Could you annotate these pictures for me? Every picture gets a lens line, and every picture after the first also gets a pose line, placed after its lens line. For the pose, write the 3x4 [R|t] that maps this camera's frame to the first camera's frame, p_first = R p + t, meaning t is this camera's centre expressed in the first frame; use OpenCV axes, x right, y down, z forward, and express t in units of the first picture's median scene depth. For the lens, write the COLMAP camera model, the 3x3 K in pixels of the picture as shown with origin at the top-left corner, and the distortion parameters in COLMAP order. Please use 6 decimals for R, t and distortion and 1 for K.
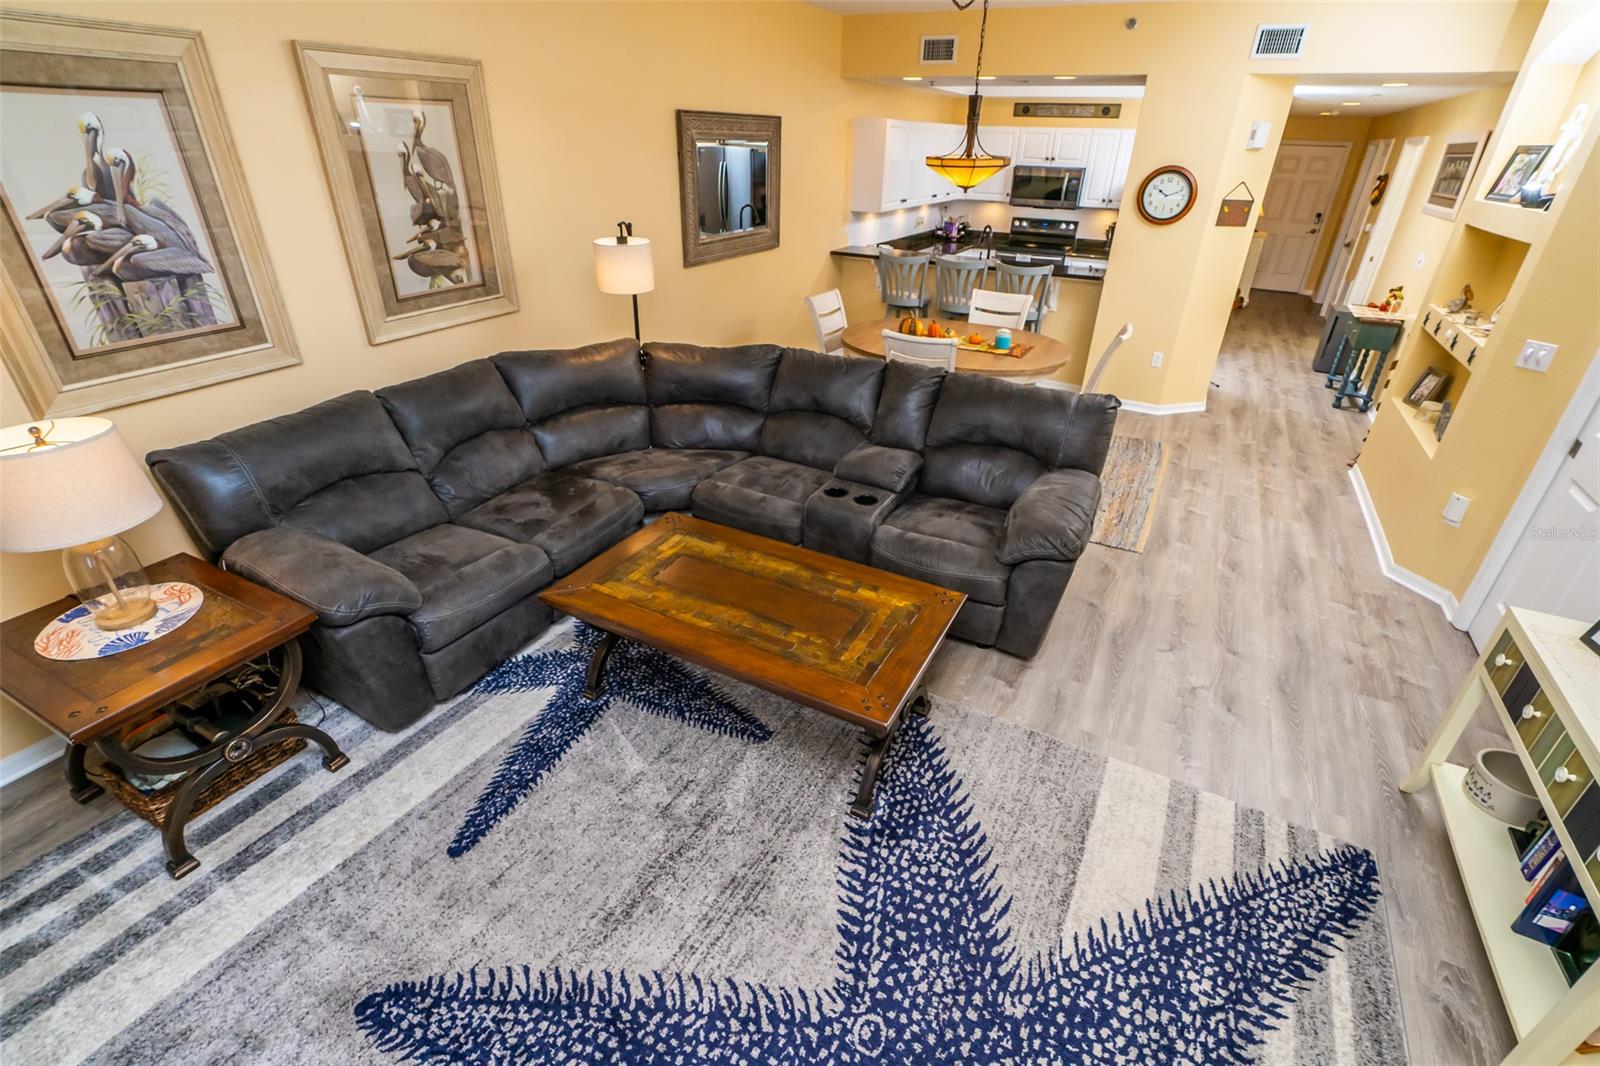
lens RADIAL K [[726.4, 0, 806.7], [0, 726.4, 530.8], [0, 0, 1]] dist [-0.016955, 0.007166]
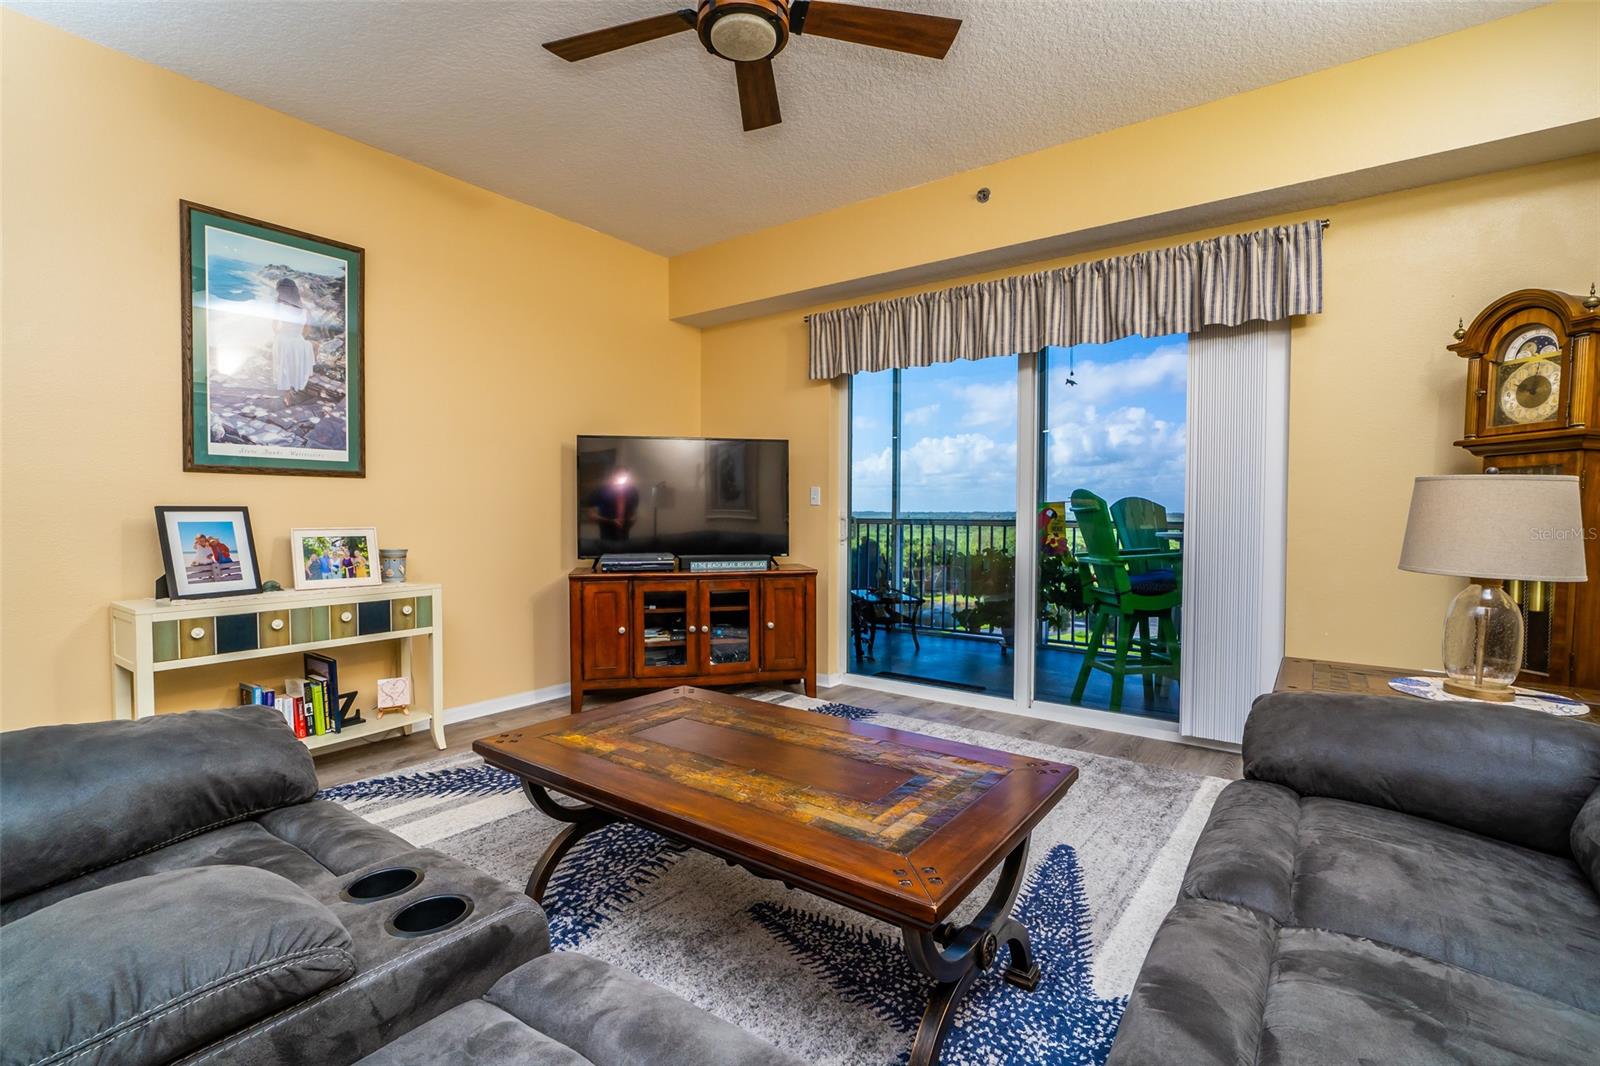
lens RADIAL K [[726.4, 0, 810.6], [0, 726.4, 532.9], [0, 0, 1]] dist [-0.016955, 0.007166]
pose [[-0.989883, -0.031356, 0.138378, -0.174233], [0.042388, 0.865384, 0.499313, -0.373108], [-0.135407, 0.500127, -0.855300, 1.250181]]
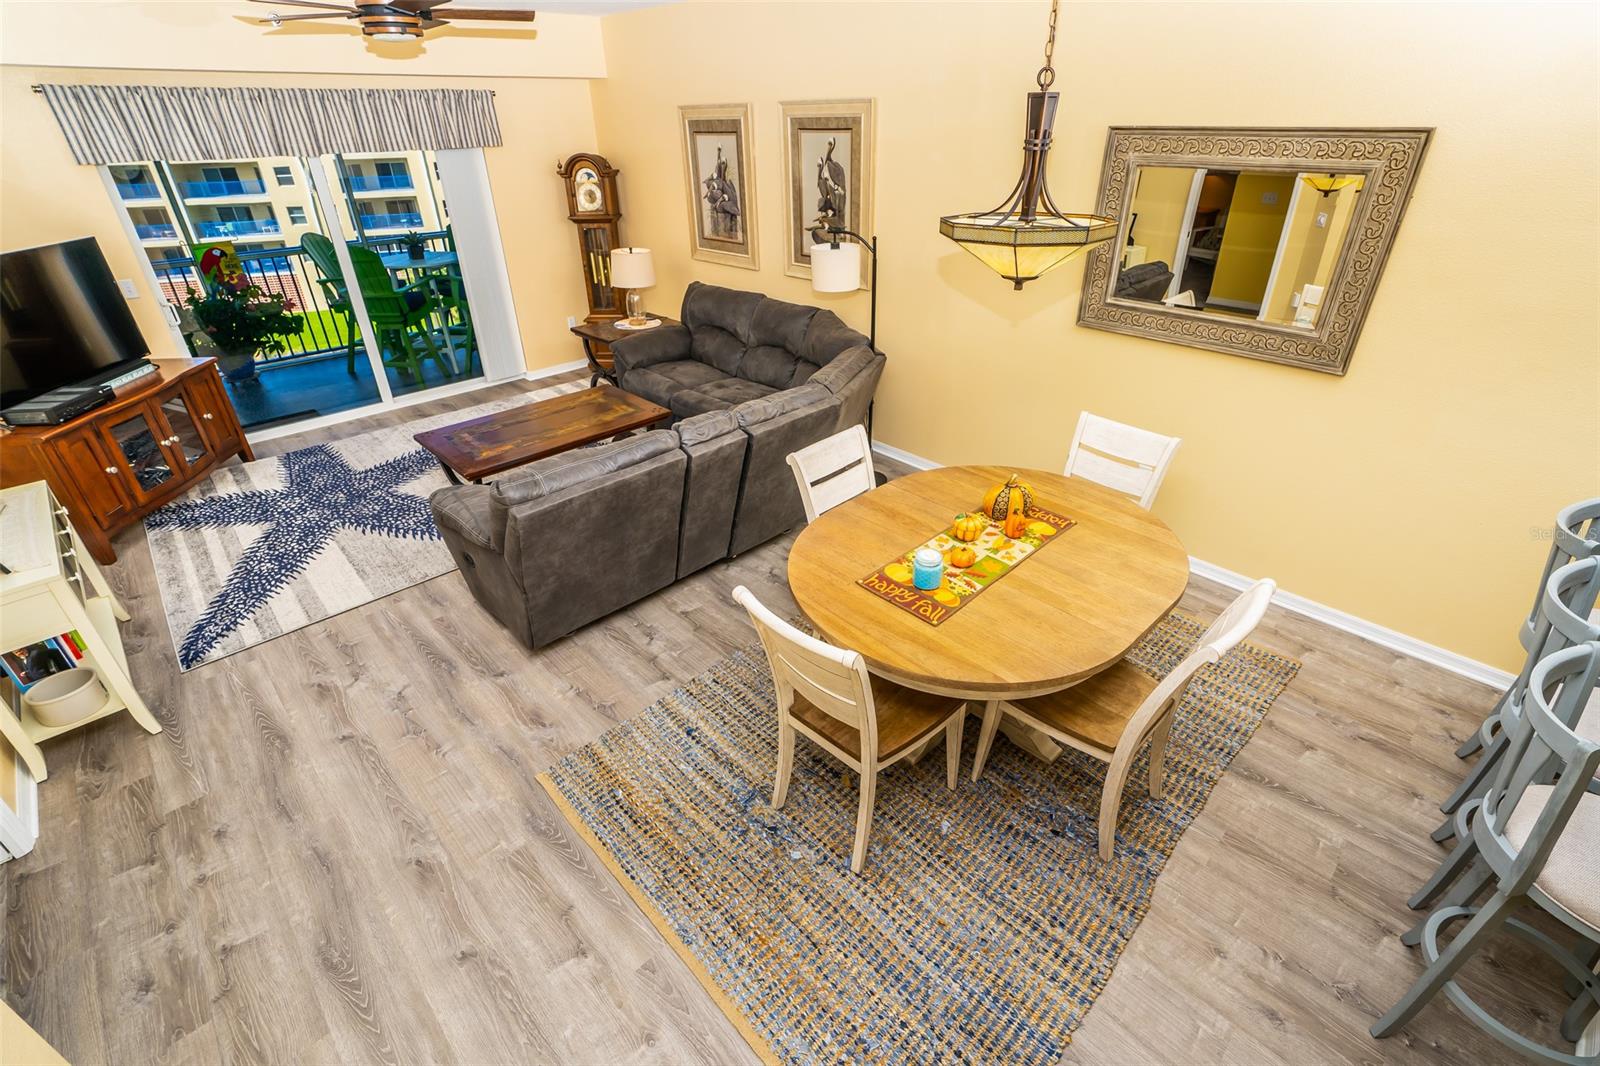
lens RADIAL K [[726.4, 0, 805.7], [0, 726.4, 529.3], [0, 0, 1]] dist [-0.016955, 0.007166]
pose [[-0.304129, 0.458735, -0.834906, 1.097575], [-0.451334, 0.702430, 0.550354, -0.812894], [0.838930, 0.544200, -0.006586, 1.406744]]
